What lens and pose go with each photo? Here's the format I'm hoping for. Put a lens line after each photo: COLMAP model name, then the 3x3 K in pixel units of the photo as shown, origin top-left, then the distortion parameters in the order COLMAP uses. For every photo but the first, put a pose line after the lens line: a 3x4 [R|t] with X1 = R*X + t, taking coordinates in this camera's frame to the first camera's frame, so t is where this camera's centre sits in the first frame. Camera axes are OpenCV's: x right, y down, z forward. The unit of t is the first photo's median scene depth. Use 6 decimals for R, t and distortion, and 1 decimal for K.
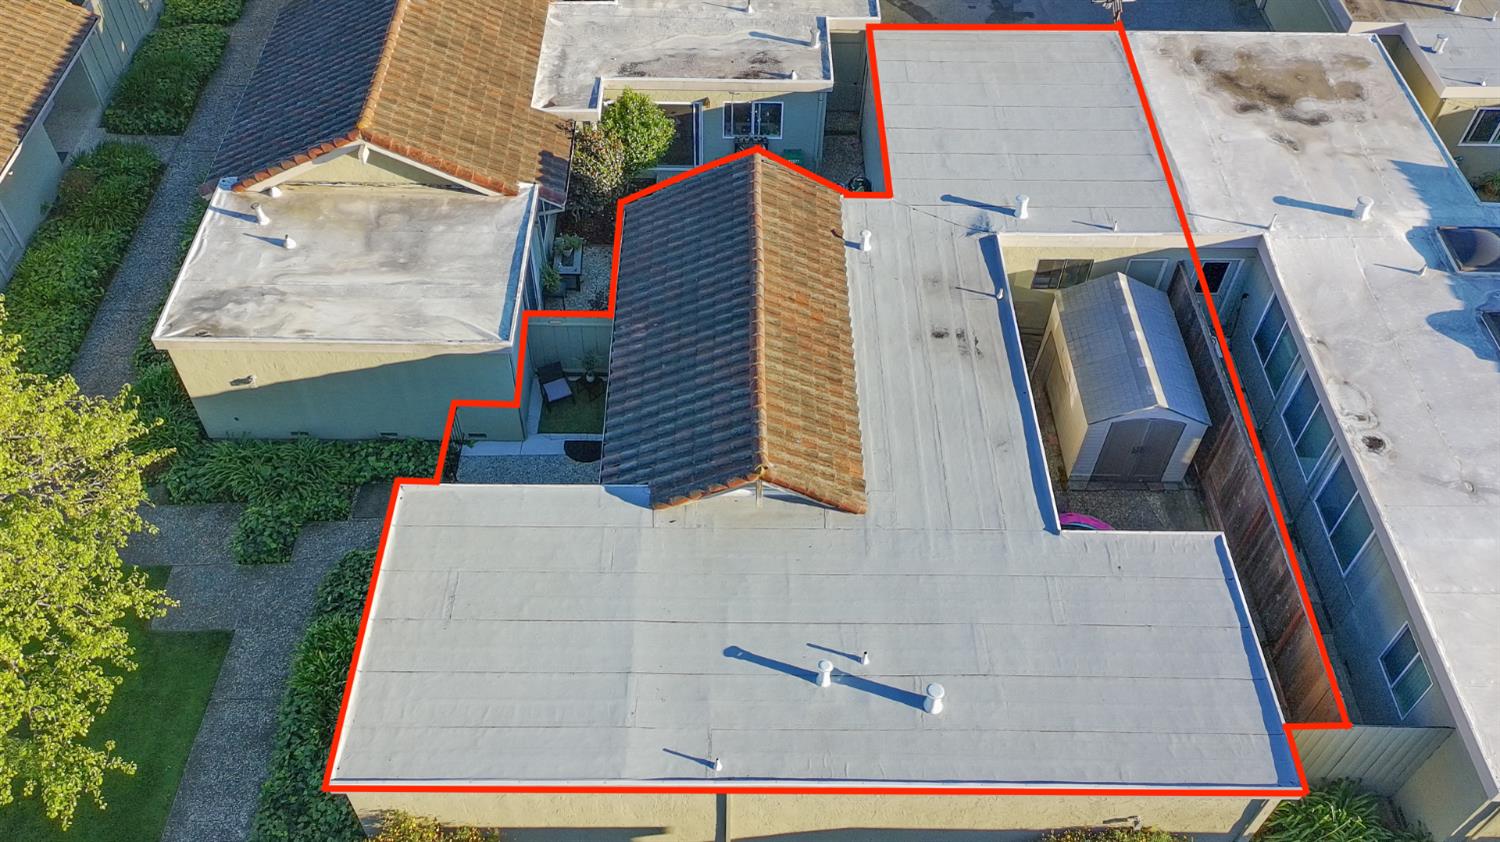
lens RADIAL K [[1143.0, 0, 747.7], [0, 1143.0, 424.2], [0, 0, 1]] dist [0.049177, -0.028955]
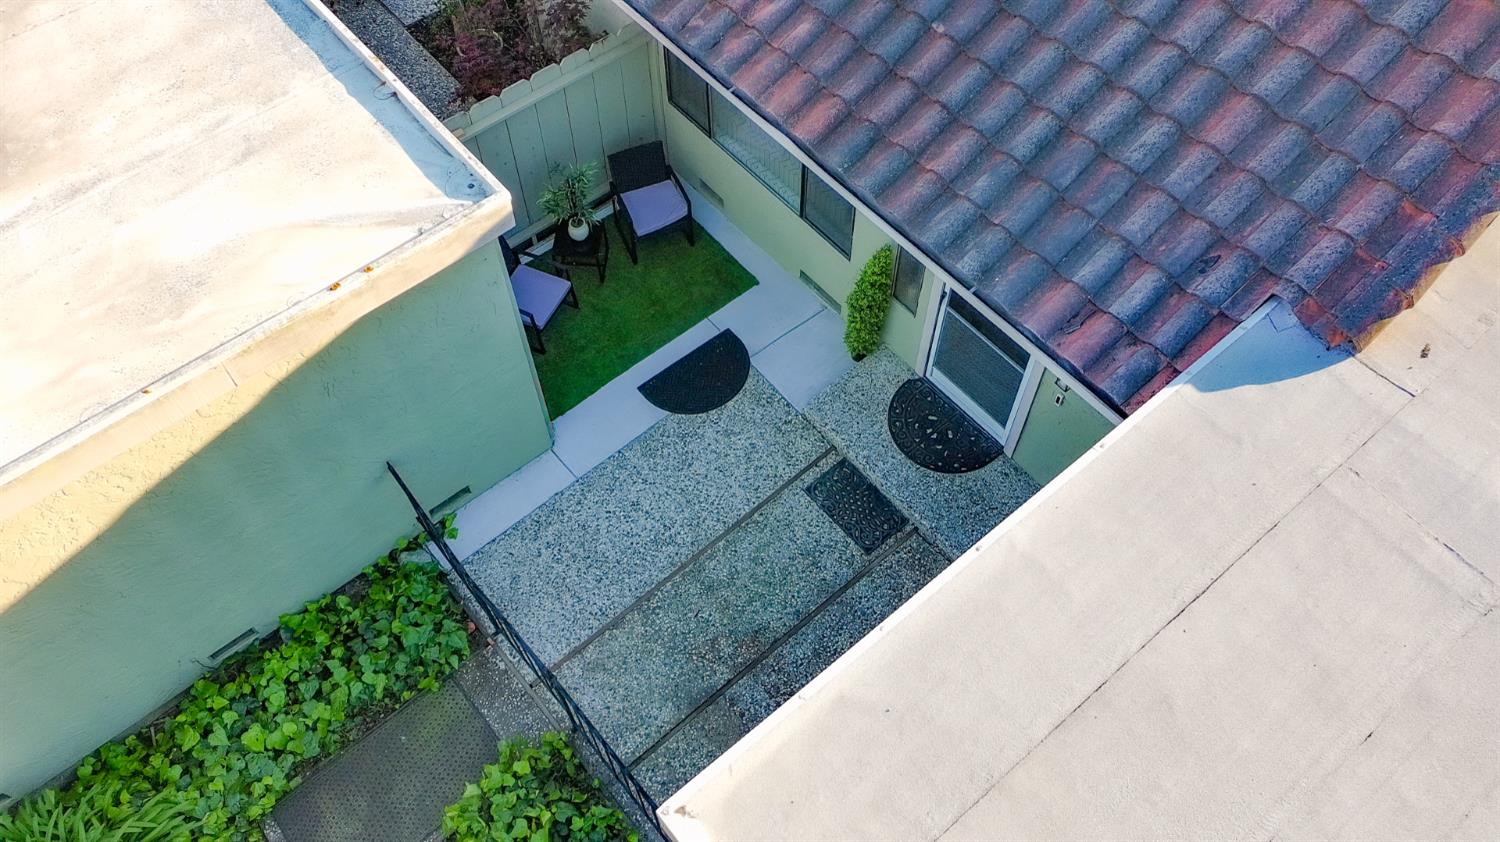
lens RADIAL K [[1143.0, 0, 754.2], [0, 1143.0, 395.8], [0, 0, 1]] dist [0.049177, -0.028955]
pose [[0.776108, -0.547157, 0.313490, -0.281618], [0.490008, 0.836186, 0.246343, -0.068378], [-0.396924, -0.037576, 0.917082, 0.674870]]
